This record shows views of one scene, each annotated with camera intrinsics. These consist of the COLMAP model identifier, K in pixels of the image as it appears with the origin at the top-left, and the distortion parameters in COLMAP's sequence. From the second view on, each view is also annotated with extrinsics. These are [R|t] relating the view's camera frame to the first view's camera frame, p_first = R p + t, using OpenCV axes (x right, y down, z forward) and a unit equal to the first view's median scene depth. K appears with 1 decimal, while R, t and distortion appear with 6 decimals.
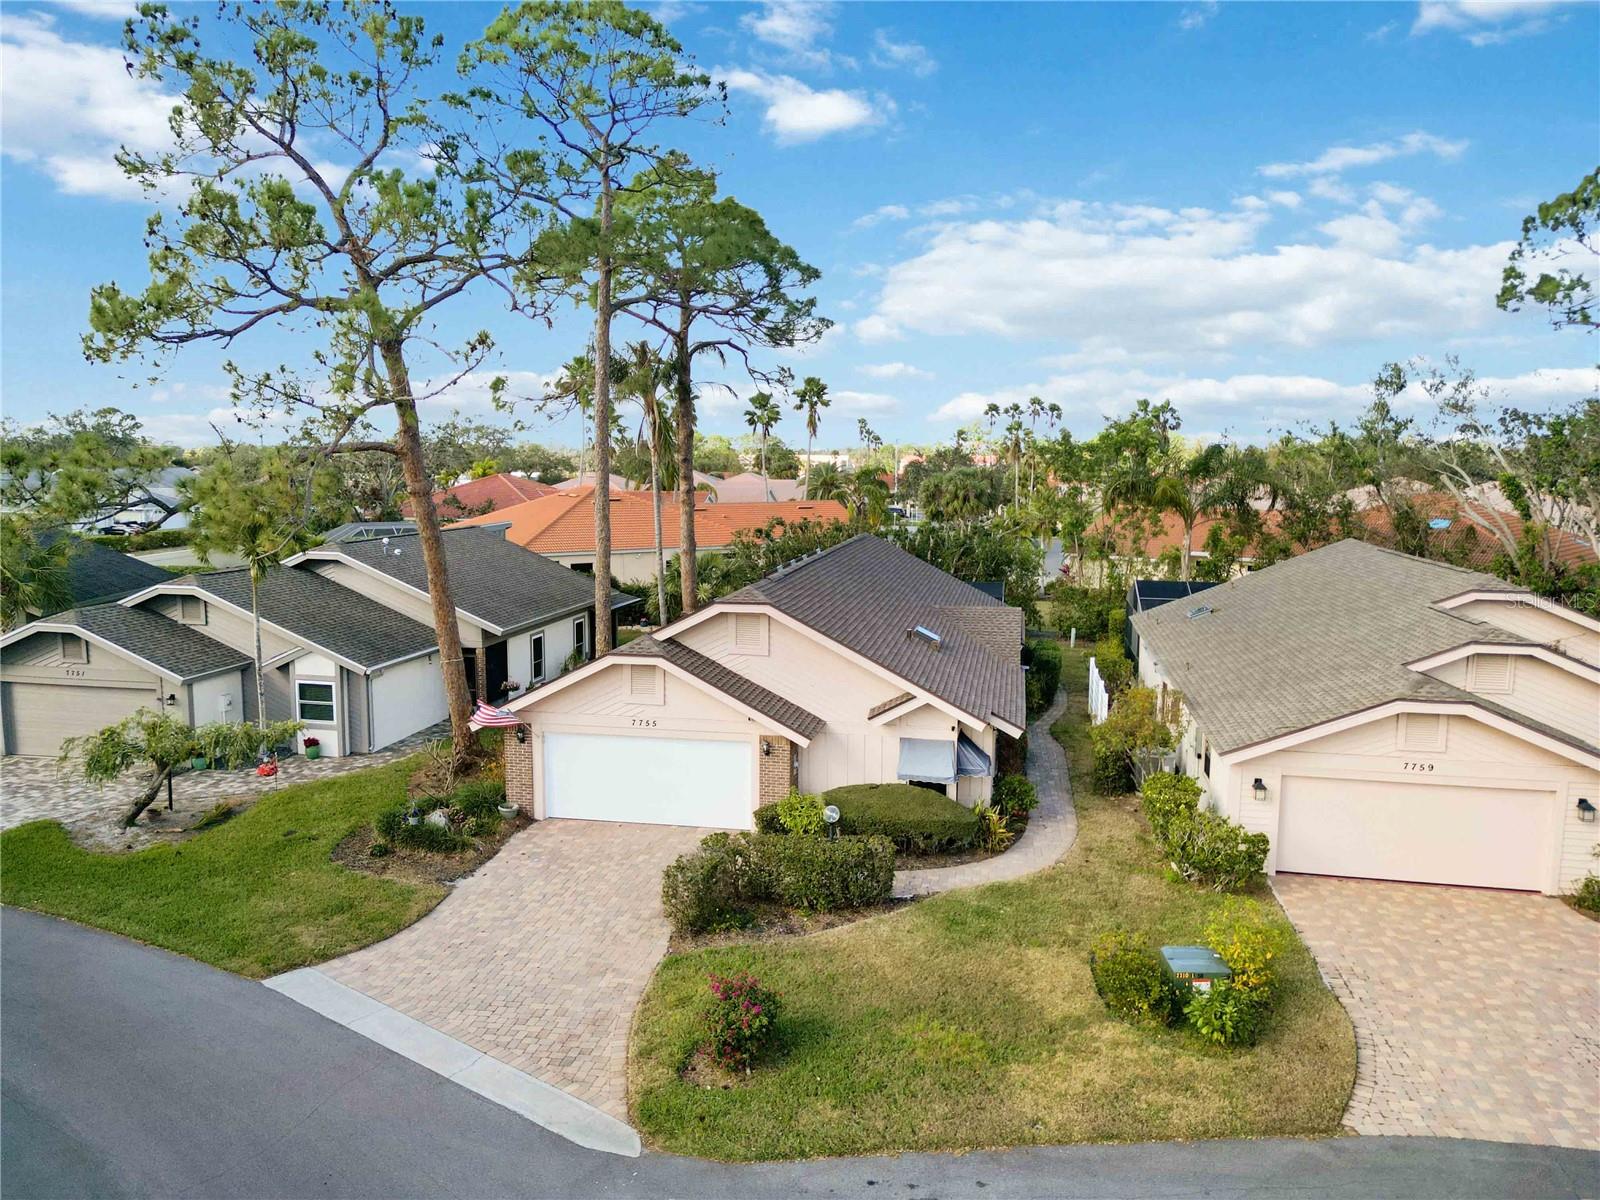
lens RADIAL K [[1126.1, 0, 793.9], [0, 1126.1, 595.1], [0, 0, 1]] dist [0.050539, -0.040498]
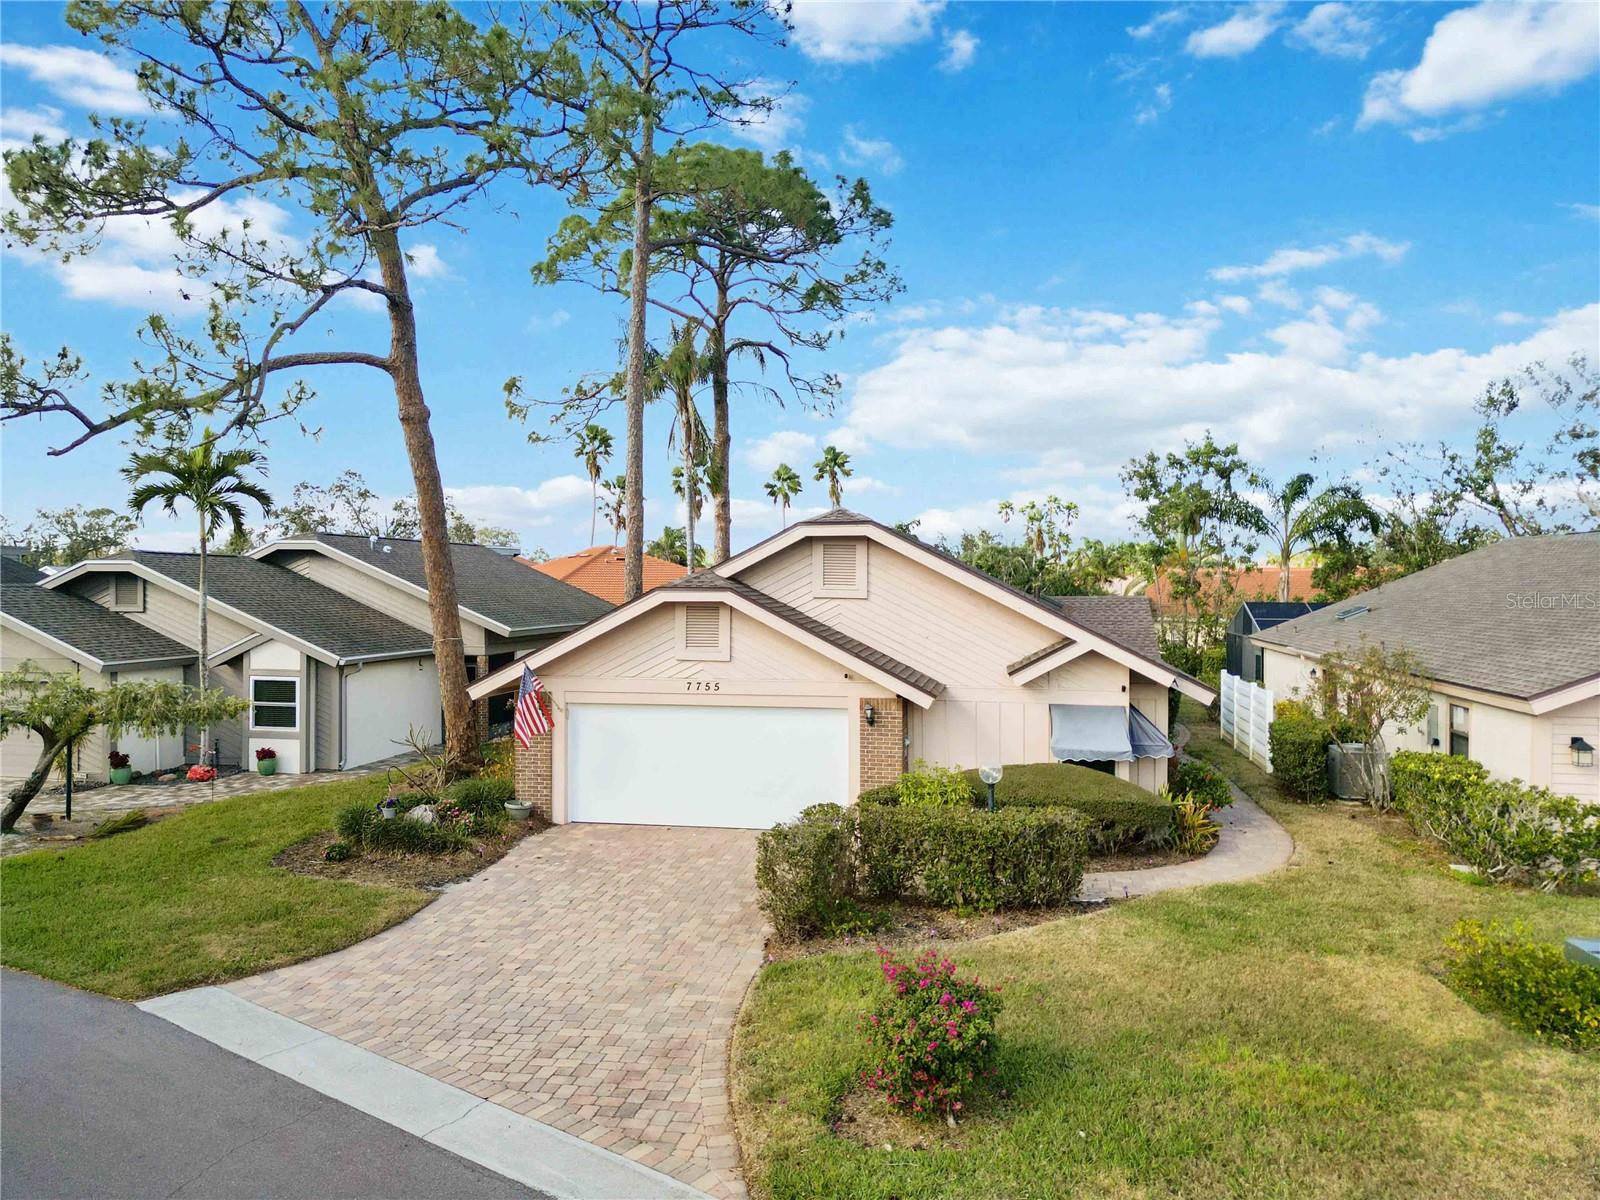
lens RADIAL K [[1126.1, 0, 794.0], [0, 1126.1, 592.7], [0, 0, 1]] dist [0.050539, -0.040498]
pose [[0.999997, -0.001932, 0.001609, -0.077093], [0.002105, 0.993272, -0.115788, 0.144336], [-0.001374, 0.115791, 0.993273, 0.263042]]
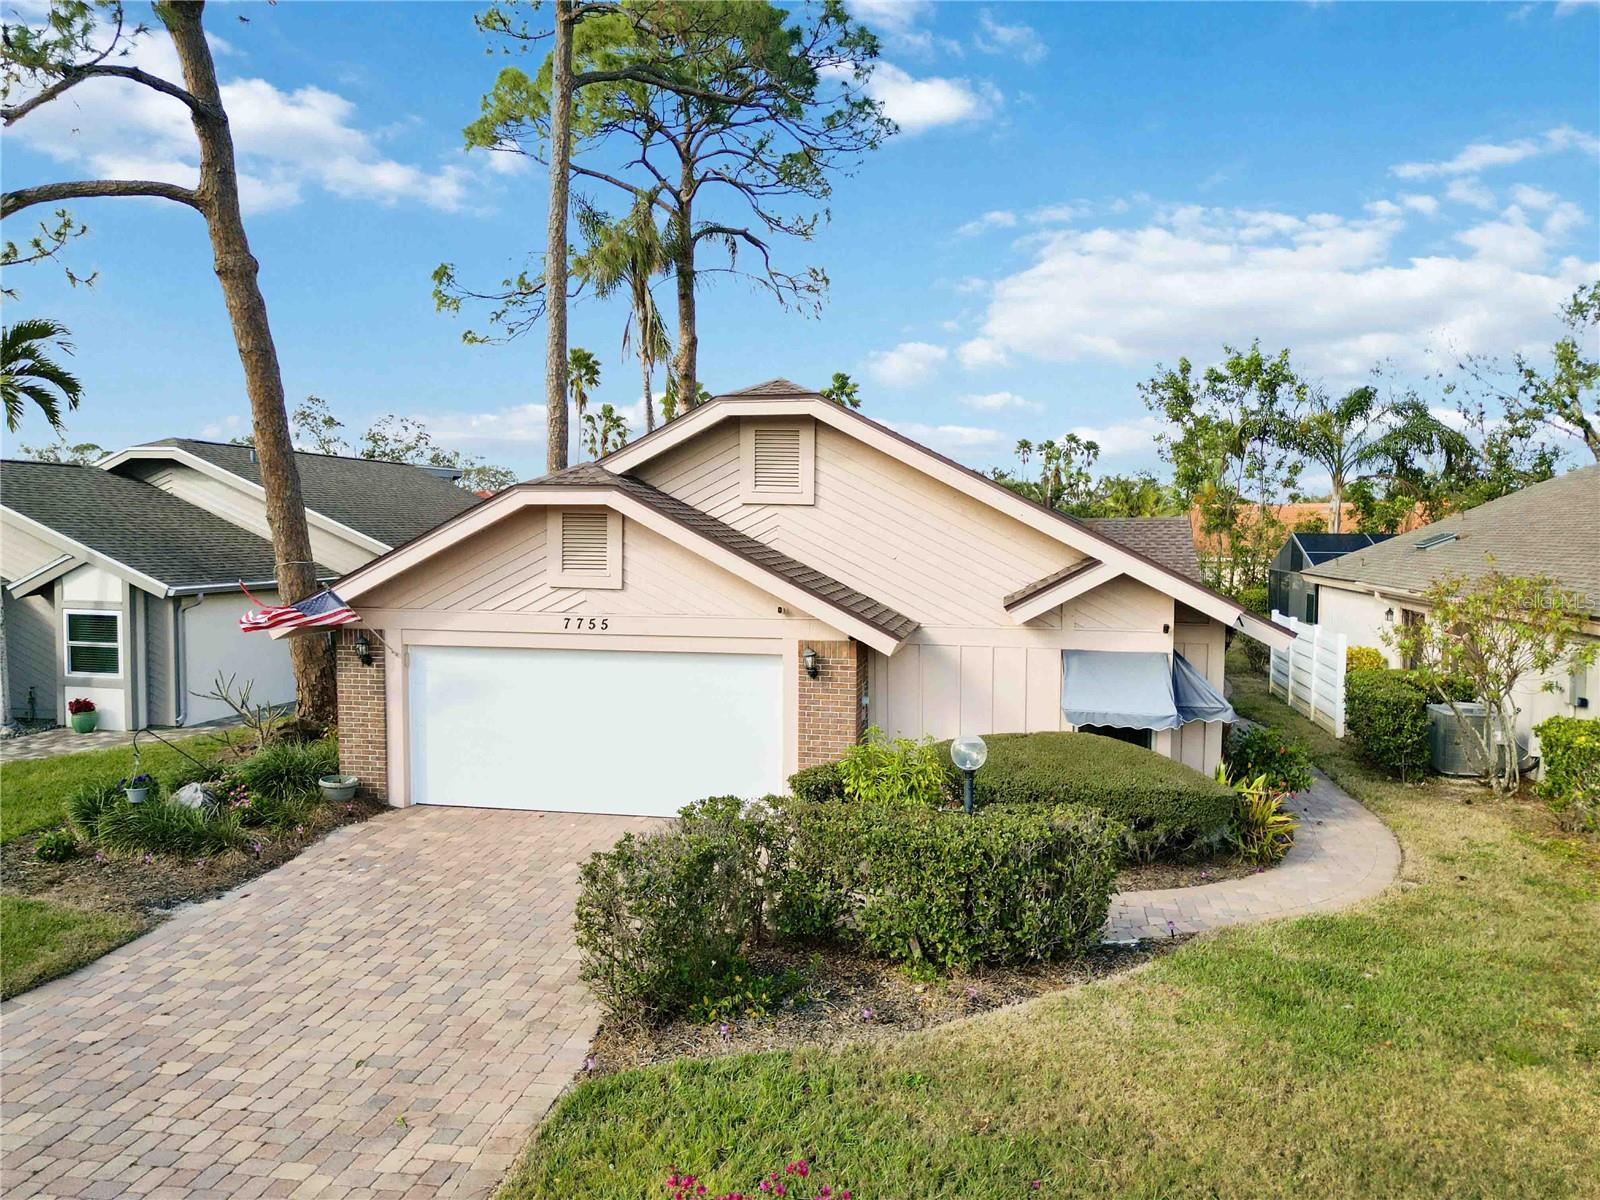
lens RADIAL K [[1126.1, 0, 796.6], [0, 1126.1, 601.2], [0, 0, 1]] dist [0.050539, -0.040498]
pose [[0.999945, 0.003128, -0.010002, -0.027304], [-0.003727, 0.998167, -0.060410, 0.141307], [0.009794, 0.060444, 0.998124, 0.477855]]
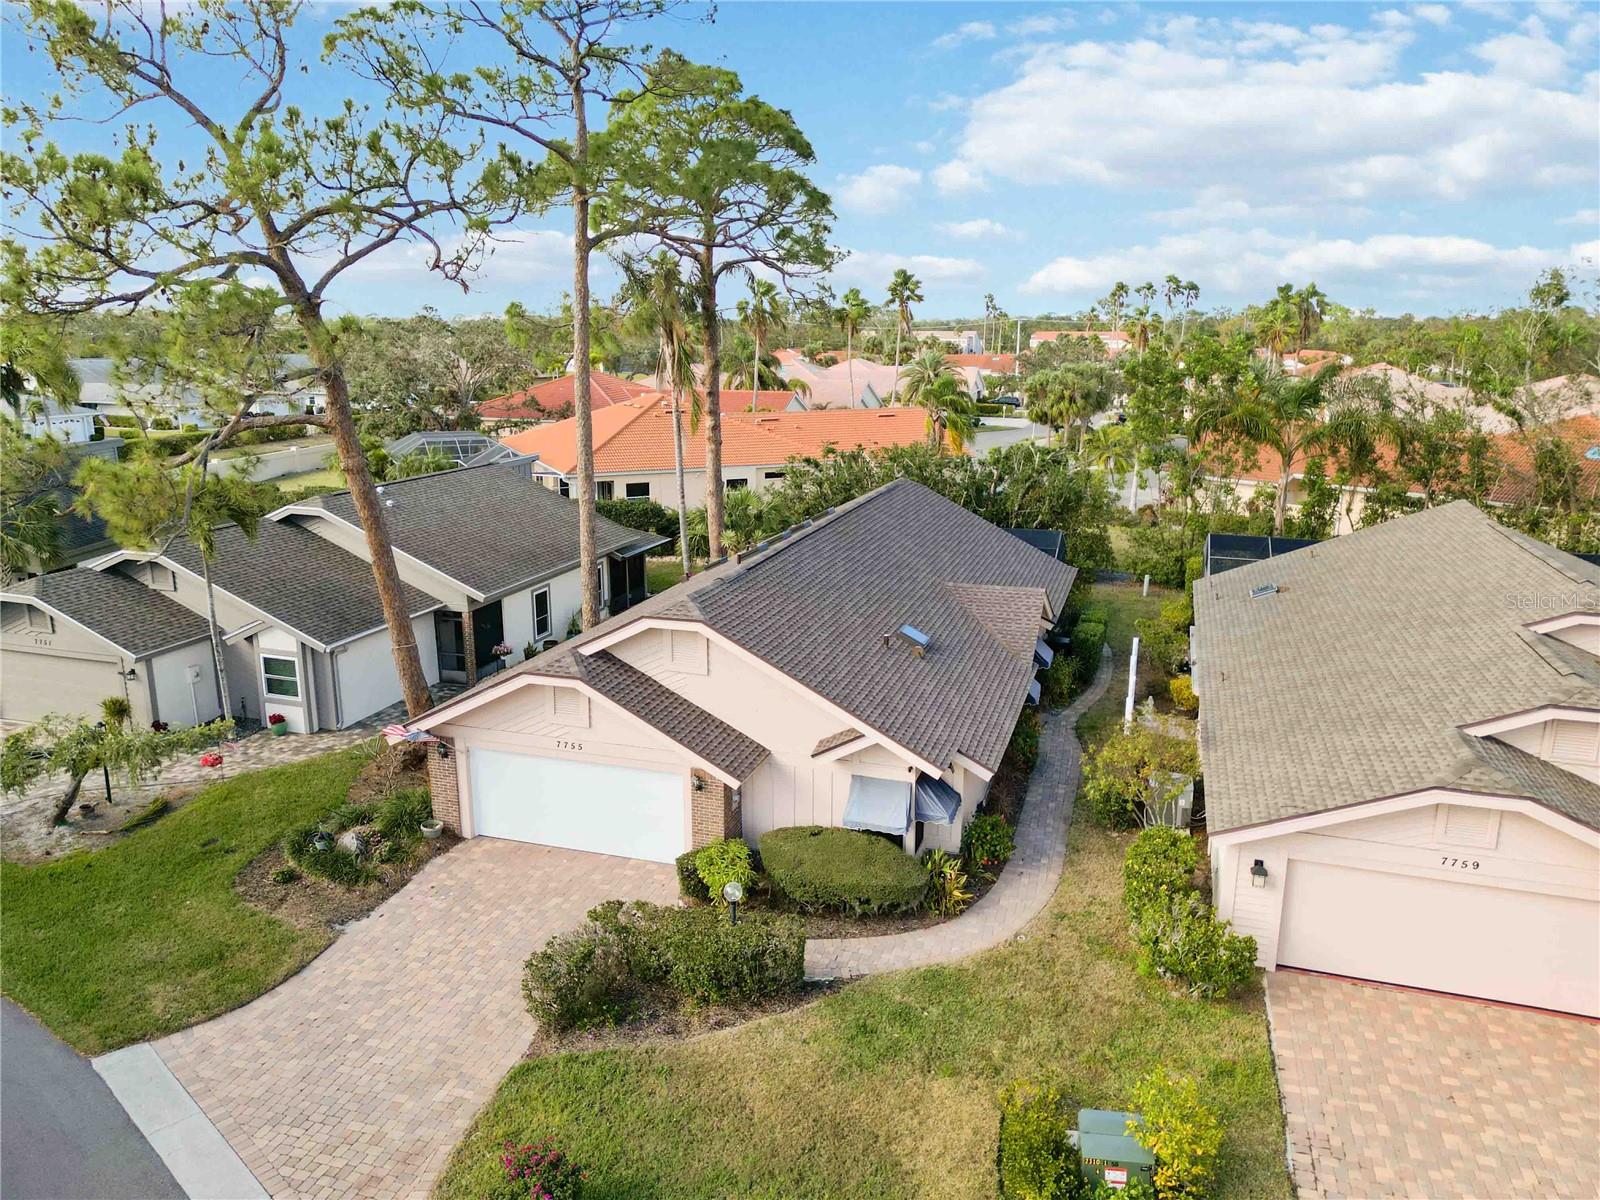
lens RADIAL K [[1126.1, 0, 795.6], [0, 1126.1, 595.9], [0, 0, 1]] dist [0.050539, -0.040498]
pose [[0.993090, 0.024337, -0.114802, 0.153165], [-0.011222, 0.993471, 0.113530, -0.114133], [0.116815, -0.111457, 0.986880, 0.151610]]
